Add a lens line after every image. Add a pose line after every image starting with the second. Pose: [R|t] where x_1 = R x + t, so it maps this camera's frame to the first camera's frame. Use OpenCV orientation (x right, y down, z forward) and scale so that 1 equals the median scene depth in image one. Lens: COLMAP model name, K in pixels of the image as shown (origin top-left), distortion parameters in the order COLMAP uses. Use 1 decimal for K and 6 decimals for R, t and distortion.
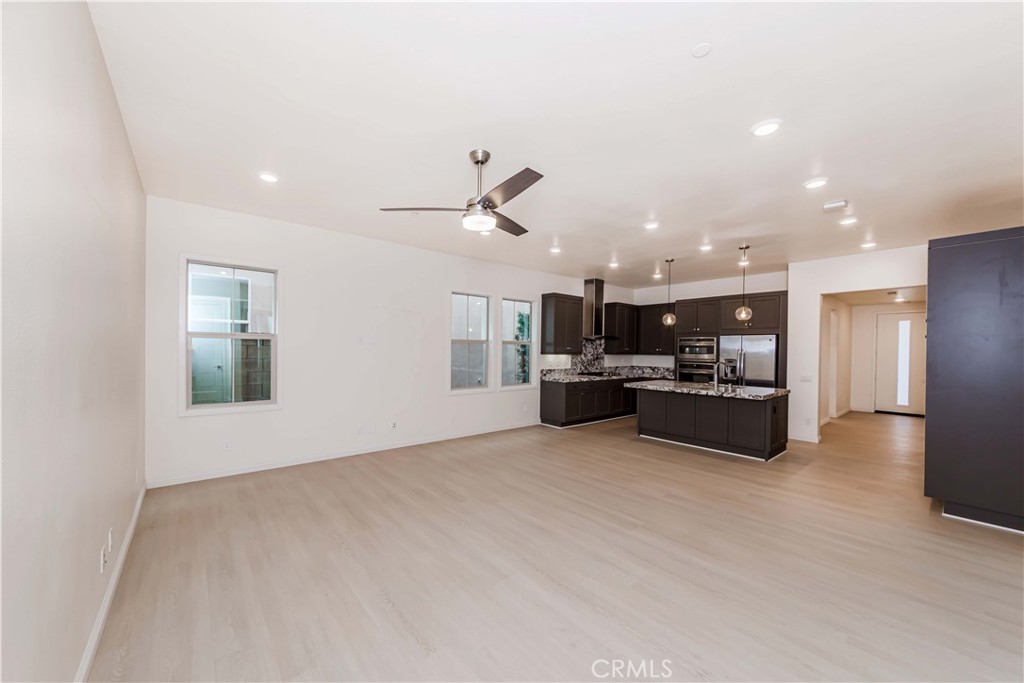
lens RADIAL K [[375.9, 0, 493.0], [0, 375.9, 347.7], [0, 0, 1]] dist [0.000062, 0.000013]
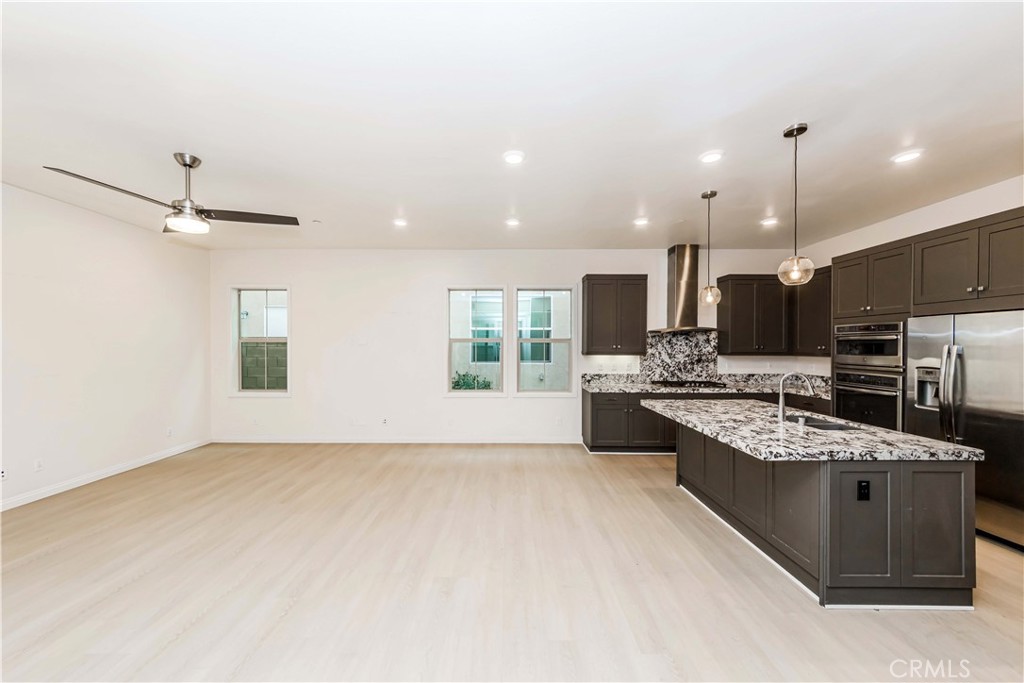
lens RADIAL K [[368.7, 0, 514.4], [0, 368.7, 343.8], [0, 0, 1]] dist [-0.001187, -0.000006]
pose [[0.776835, -0.014358, -0.629540, 0.496599], [0.009432, 0.999893, -0.011166, 0.002166], [0.629633, 0.002736, 0.776888, 0.309000]]
